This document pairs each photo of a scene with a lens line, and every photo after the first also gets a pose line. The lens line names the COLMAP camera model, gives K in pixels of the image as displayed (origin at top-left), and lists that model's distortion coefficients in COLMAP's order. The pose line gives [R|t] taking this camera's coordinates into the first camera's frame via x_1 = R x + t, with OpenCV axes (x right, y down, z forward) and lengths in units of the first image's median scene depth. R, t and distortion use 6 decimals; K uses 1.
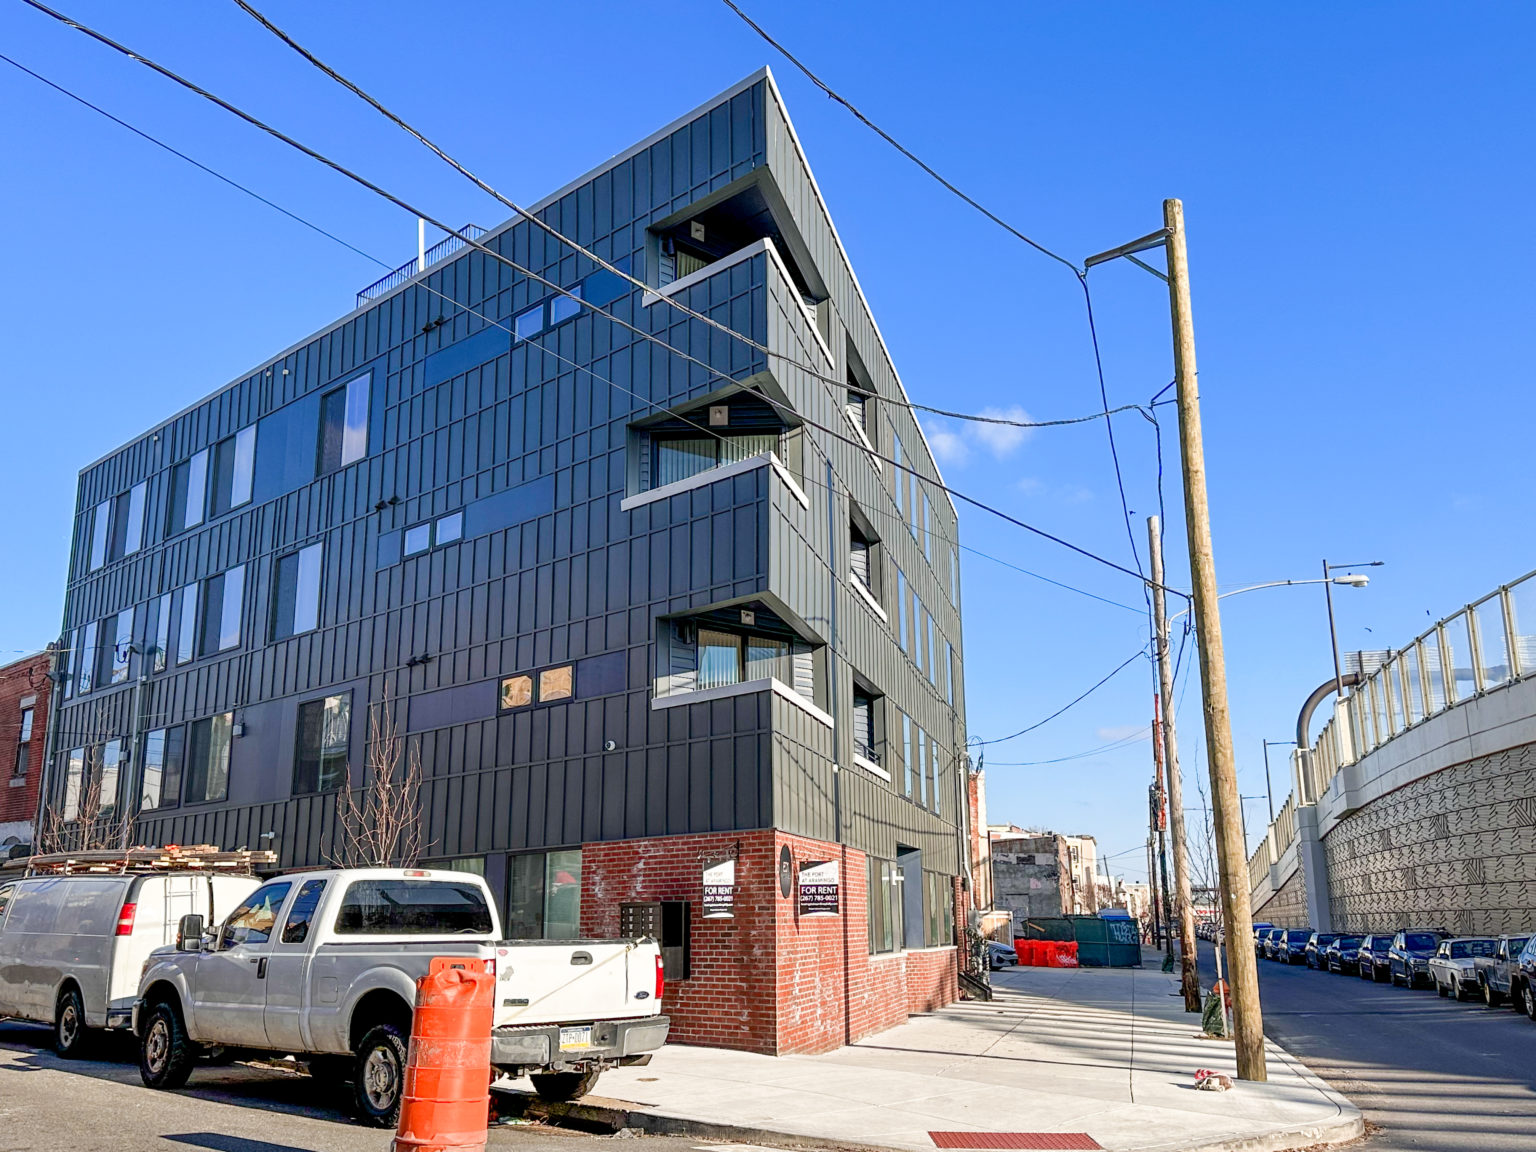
lens RADIAL K [[1425.3, 0, 760.1], [0, 1425.3, 555.5], [0, 0, 1]] dist [0.104315, -0.001485]
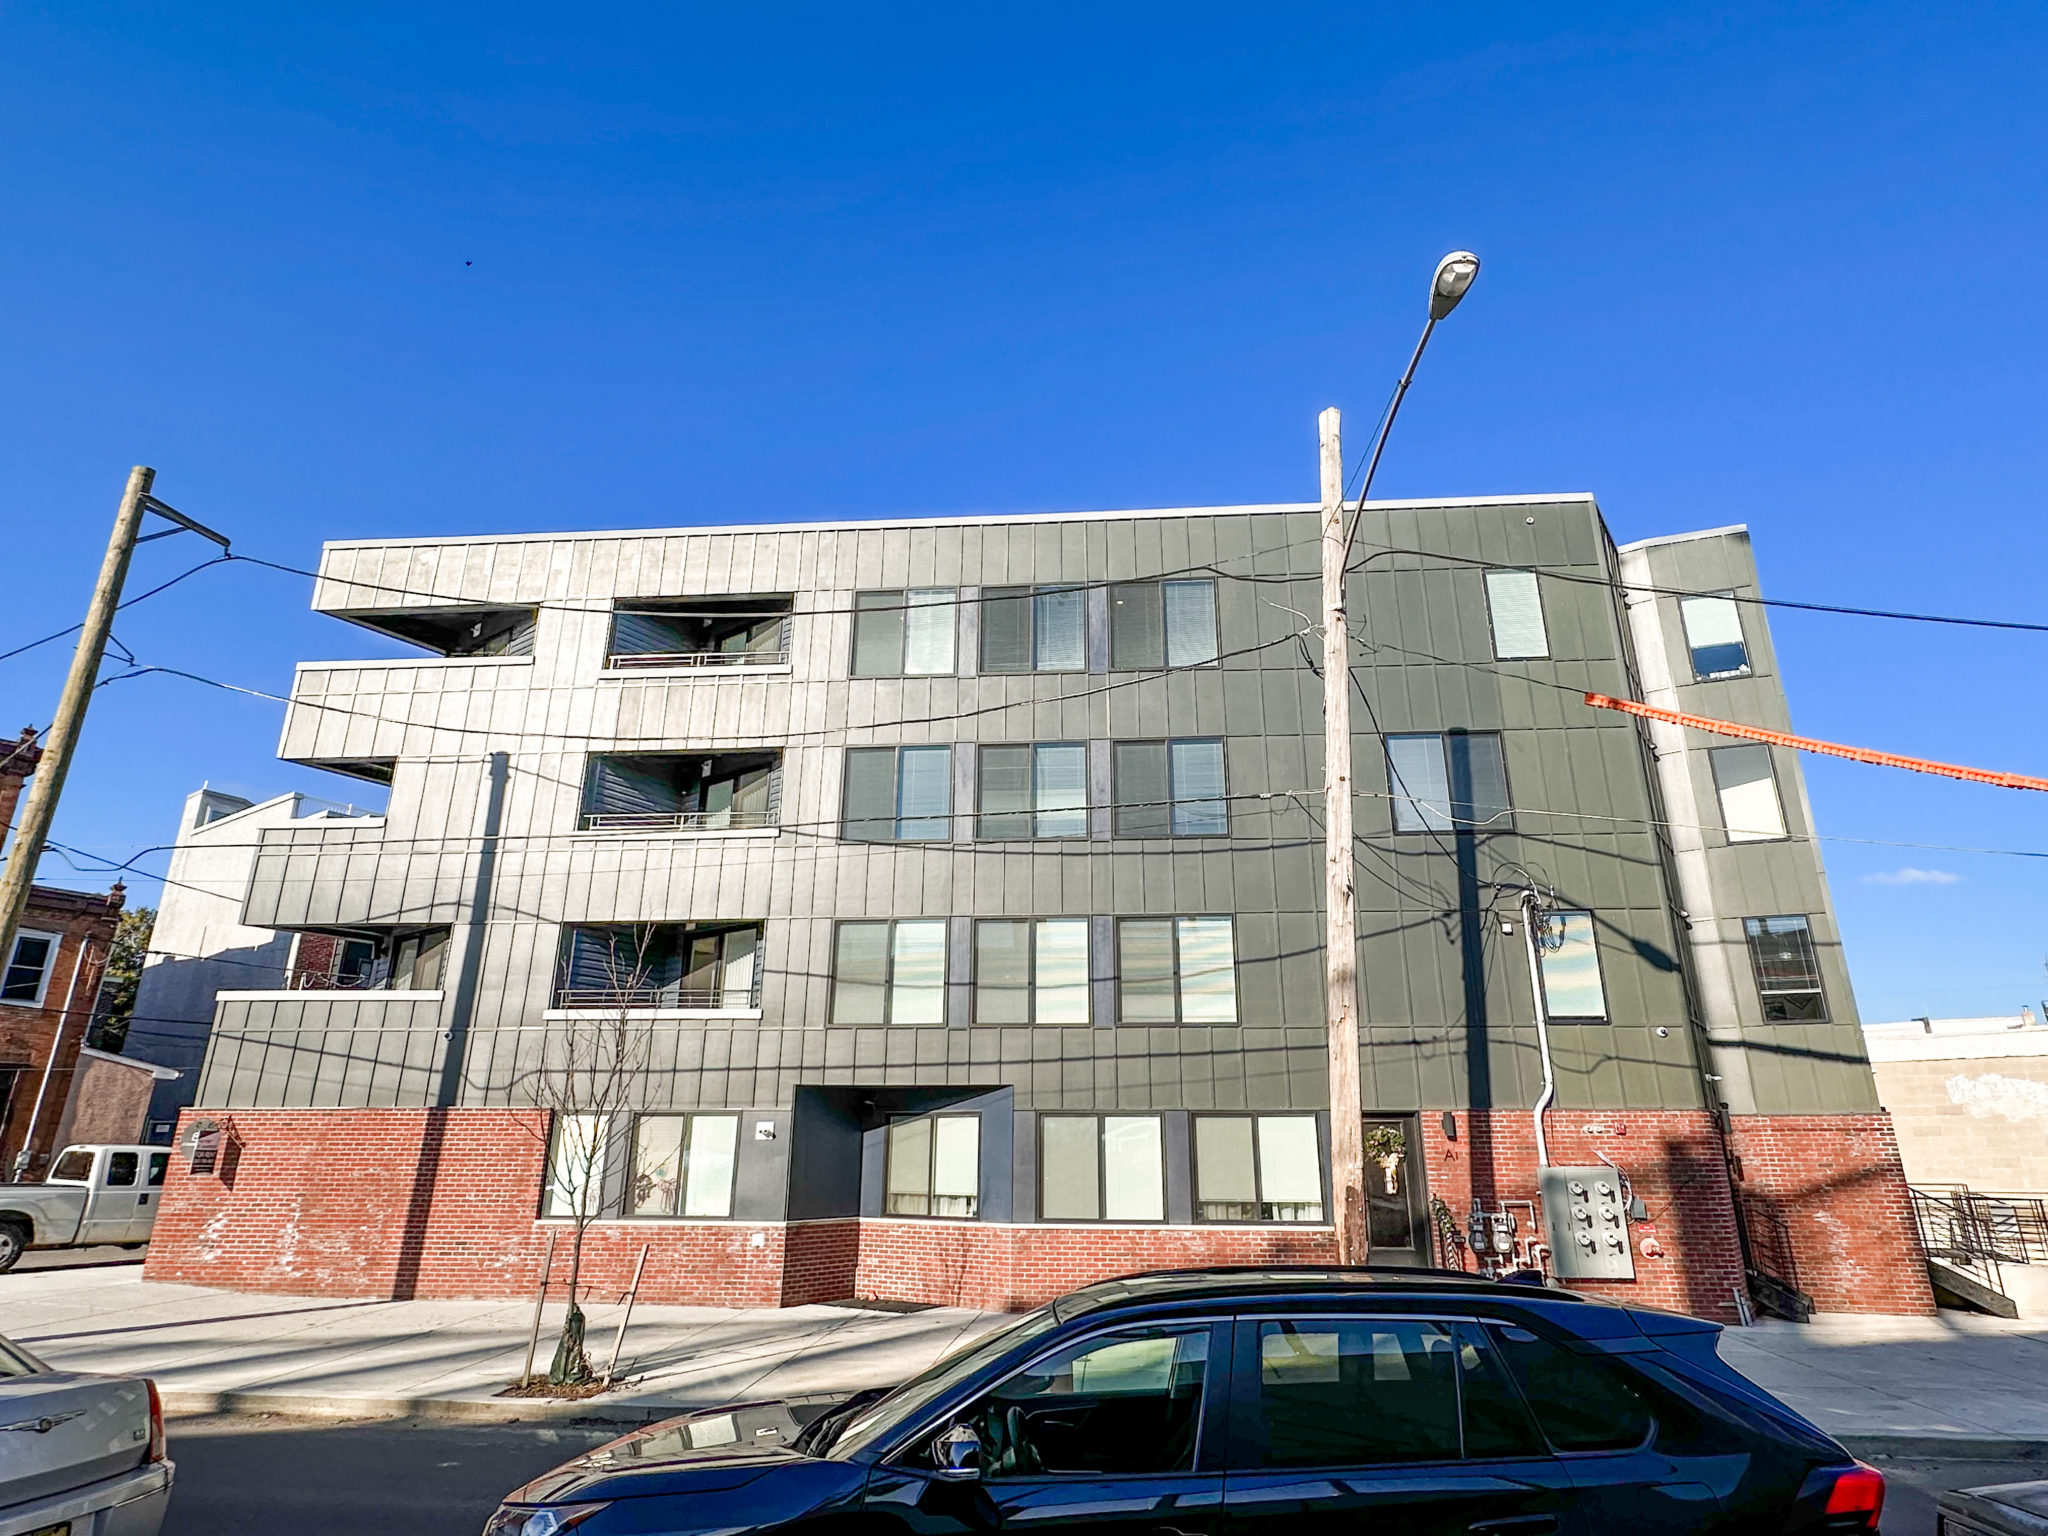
lens RADIAL K [[1114.9, 0, 1033.1], [0, 1114.9, 773.4], [0, 0, 1]] dist [-0.000080, 0.000317]
pose [[0.168045, -0.316015, -0.933753, 1.059283], [0.238252, 0.932162, -0.272599, 0.325147], [0.956555, -0.176660, 0.231937, 1.374105]]
